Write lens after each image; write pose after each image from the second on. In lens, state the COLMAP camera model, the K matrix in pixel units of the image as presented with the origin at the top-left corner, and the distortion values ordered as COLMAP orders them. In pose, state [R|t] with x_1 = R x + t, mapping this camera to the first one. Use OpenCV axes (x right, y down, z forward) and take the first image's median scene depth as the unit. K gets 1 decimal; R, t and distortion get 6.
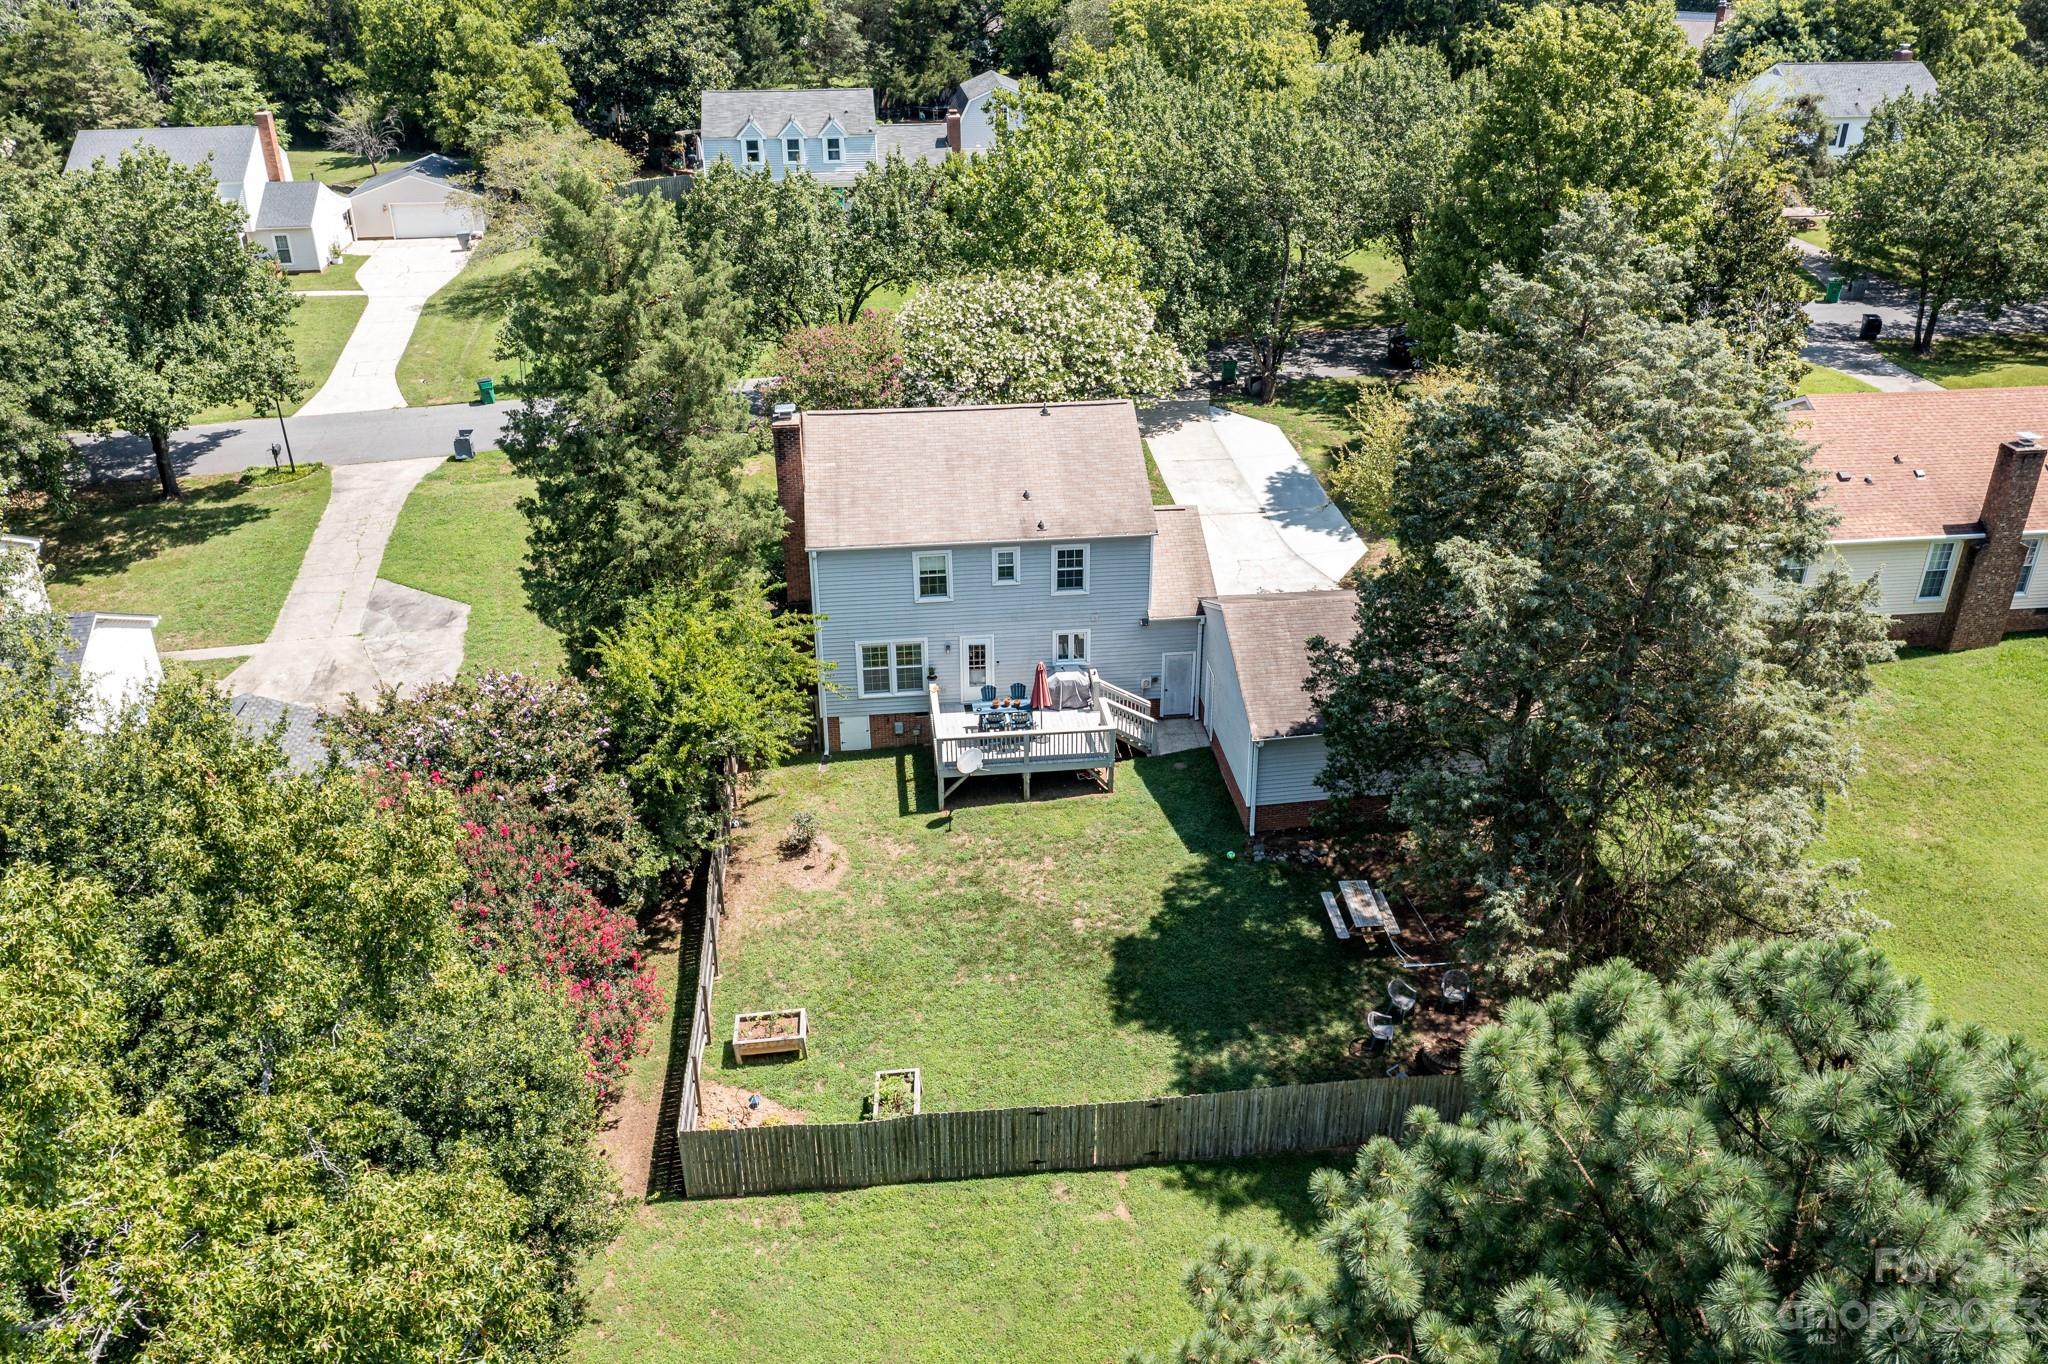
lens RADIAL K [[1565.6, 0, 1024.0], [0, 1565.6, 682.0], [0, 0, 1]] dist [-0.002121, -0.000650]
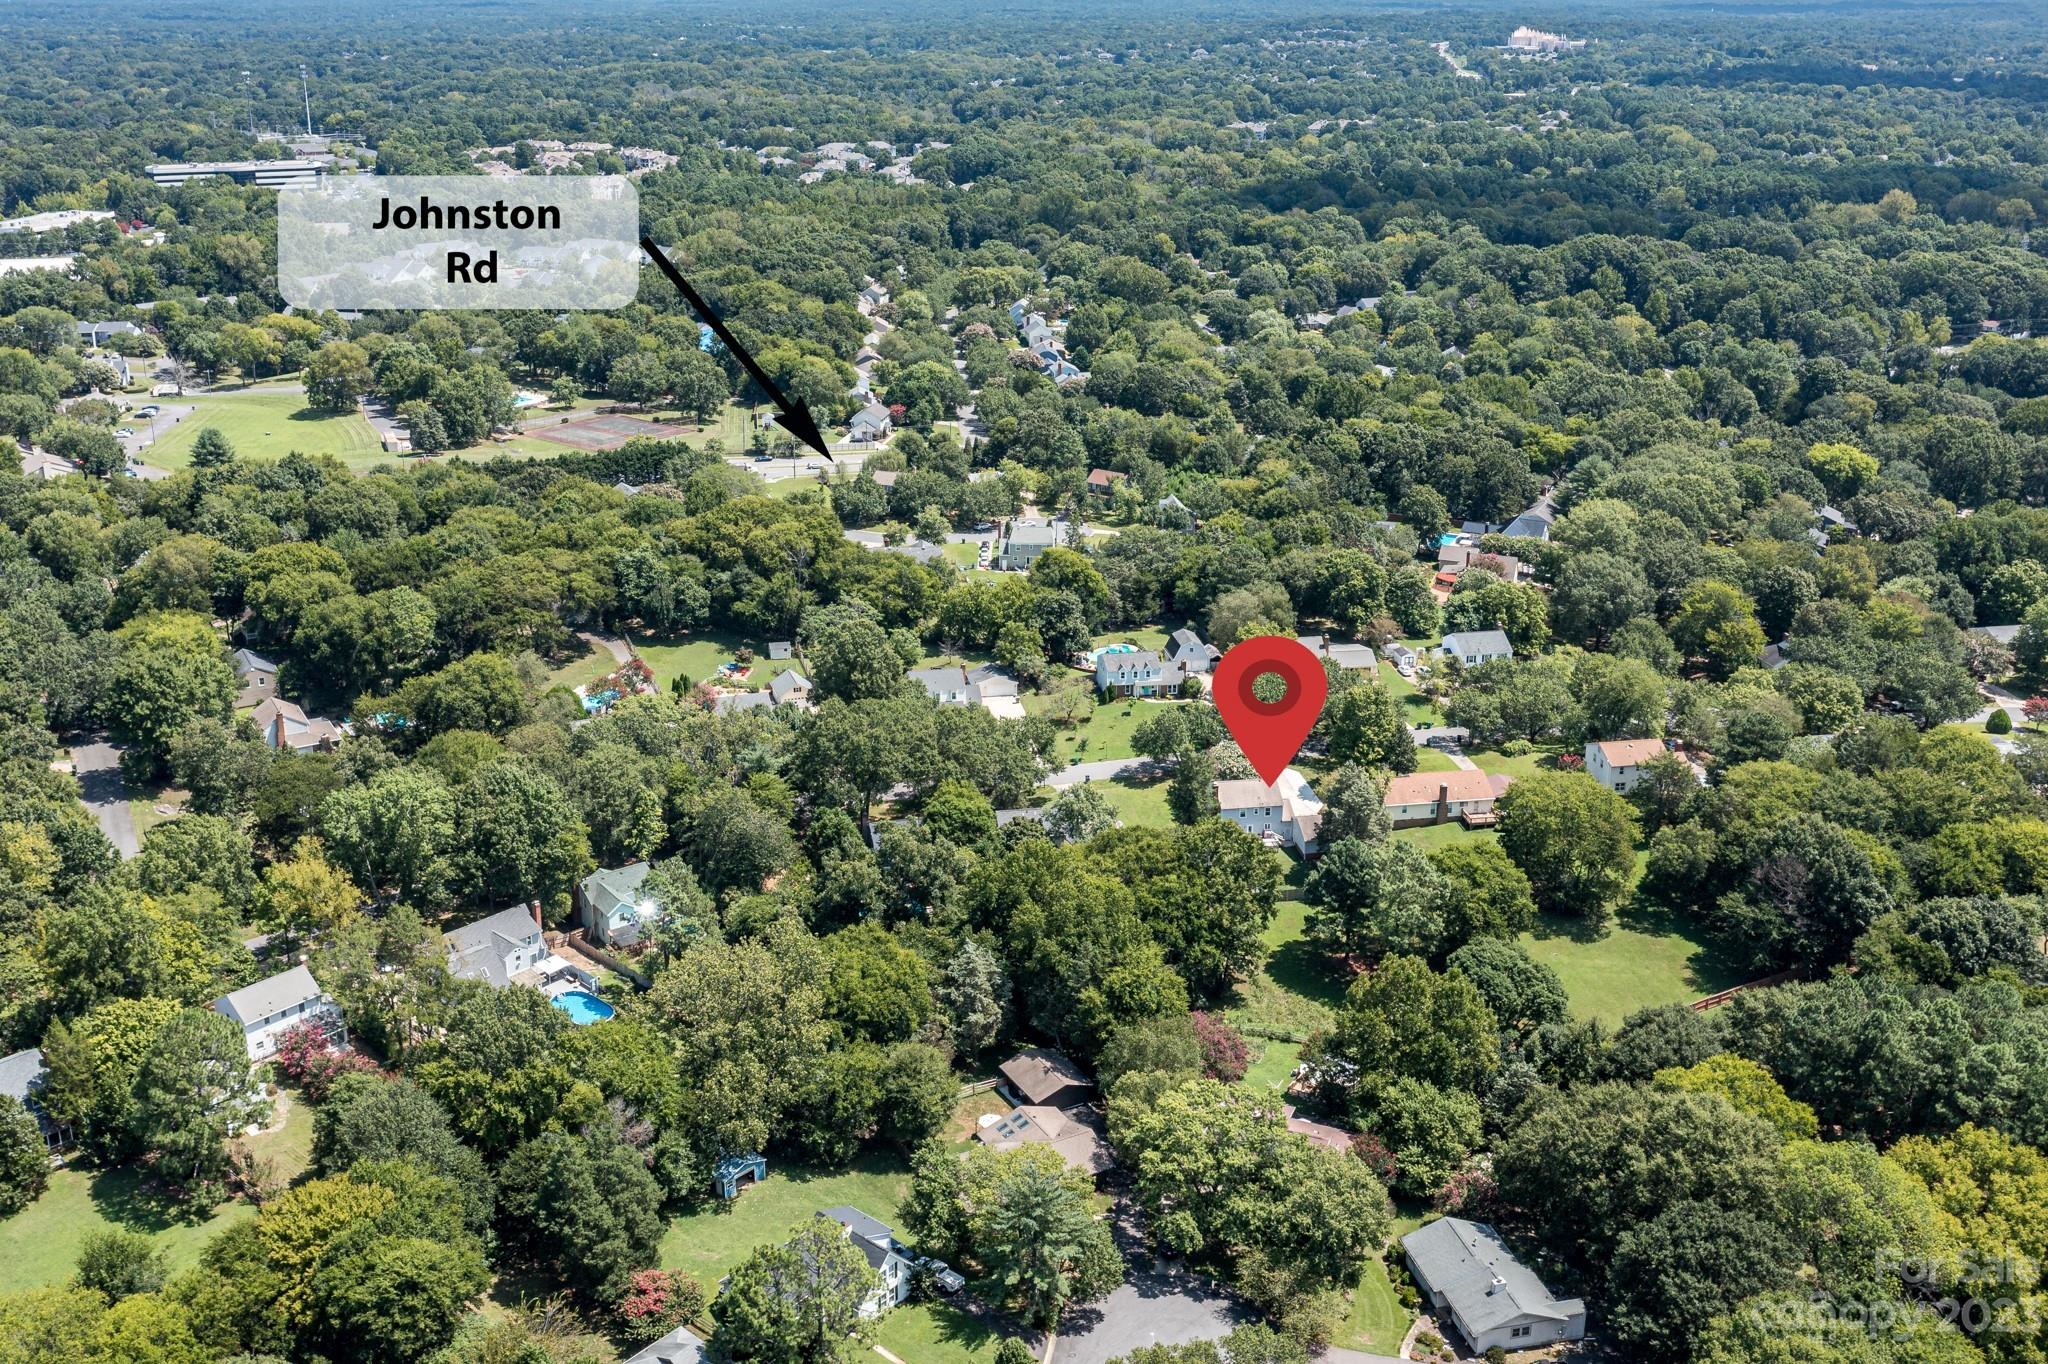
lens RADIAL K [[1565.6, 0, 1024.0], [0, 1565.6, 682.0], [0, 0, 1]] dist [-0.002121, -0.000650]
pose [[0.999674, -0.008848, 0.023955, -0.970708], [0.012399, 0.988240, -0.152408, 0.307791], [-0.022324, 0.152656, 0.988027, -4.535971]]
